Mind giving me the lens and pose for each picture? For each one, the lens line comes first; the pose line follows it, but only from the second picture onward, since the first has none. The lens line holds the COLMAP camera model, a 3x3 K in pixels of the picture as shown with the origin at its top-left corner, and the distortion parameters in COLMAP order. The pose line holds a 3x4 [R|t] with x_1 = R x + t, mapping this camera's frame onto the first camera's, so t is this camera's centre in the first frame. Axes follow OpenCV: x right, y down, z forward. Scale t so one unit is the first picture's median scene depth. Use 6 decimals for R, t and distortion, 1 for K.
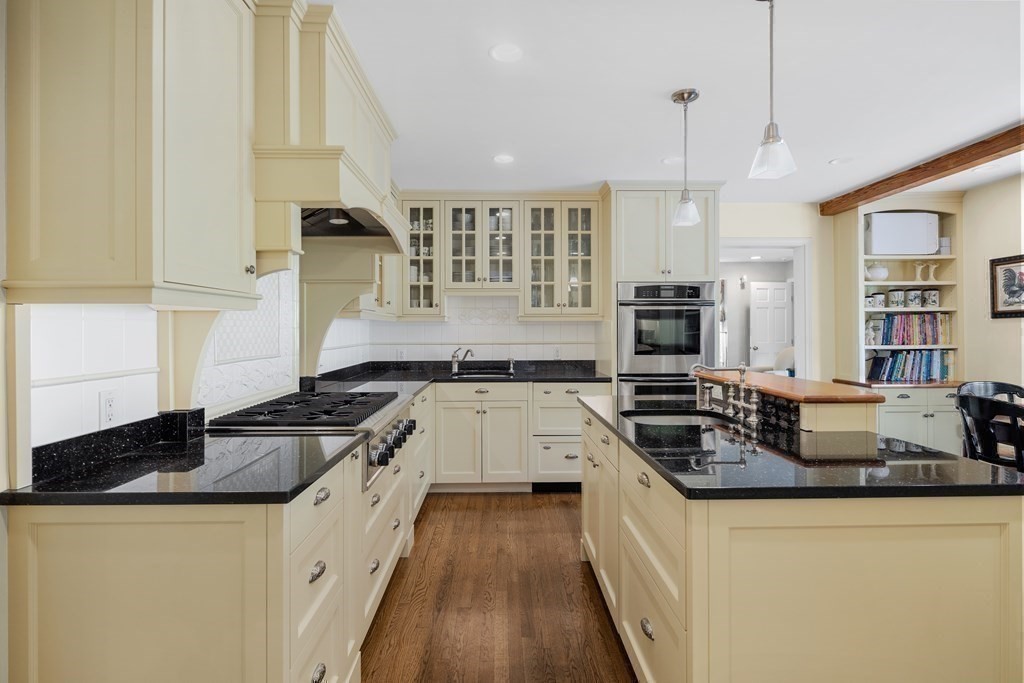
lens RADIAL K [[500.1, 0, 510.6], [0, 500.1, 326.7], [0, 0, 1]] dist [0.002705, -0.000140]
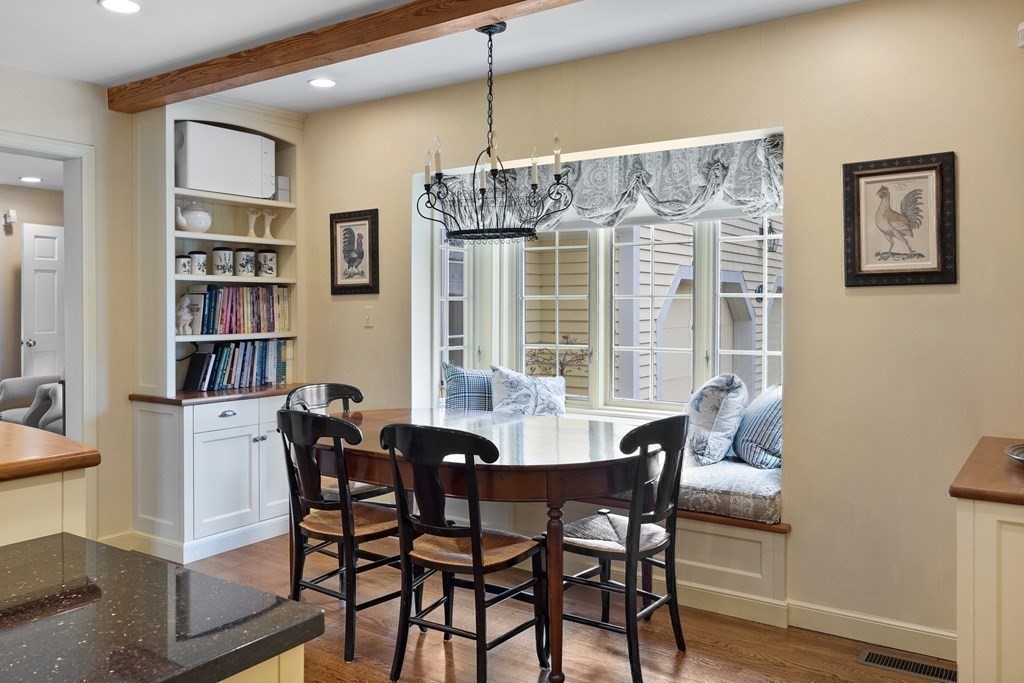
lens RADIAL K [[807.1, 0, 509.4], [0, 807.1, 311.5], [0, 0, 1]] dist [0.002975, 0.000257]
pose [[0.583038, -0.002066, 0.812442, 0.147021], [-0.005323, 0.999966, 0.006363, -0.000906], [-0.812427, -0.008035, 0.583007, 0.098881]]
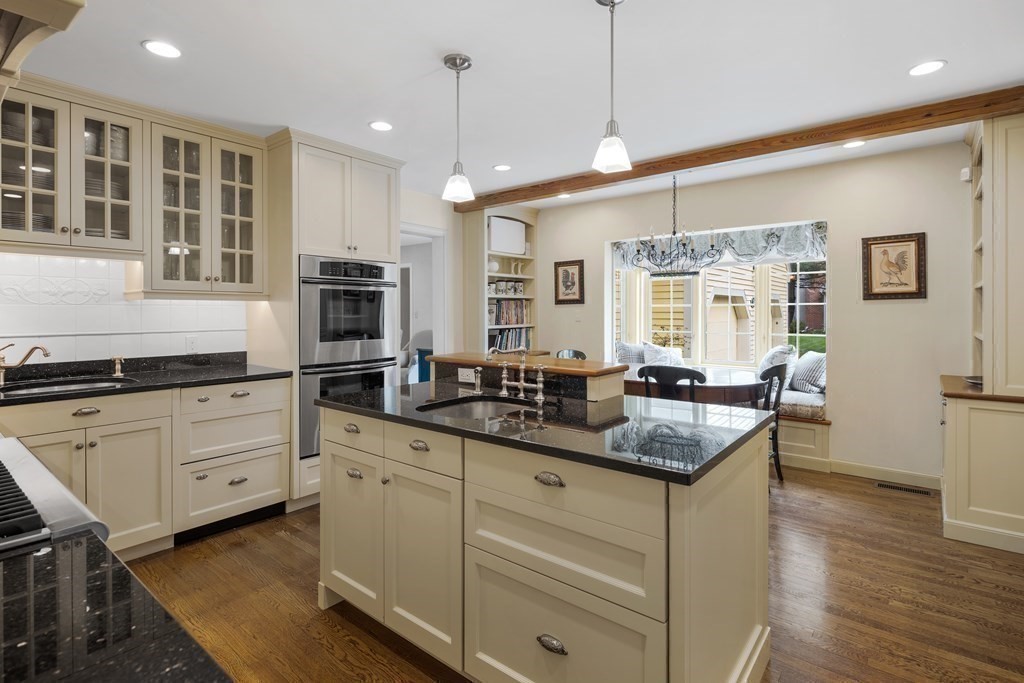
lens RADIAL K [[502.3, 0, 512.8], [0, 502.3, 312.7], [0, 0, 1]] dist [-0.001745, -0.000792]
pose [[0.642214, -0.000066, 0.766525, -0.174267], [-0.004083, 0.999986, 0.003507, 0.001985], [-0.766515, -0.005382, 0.642204, 0.181723]]
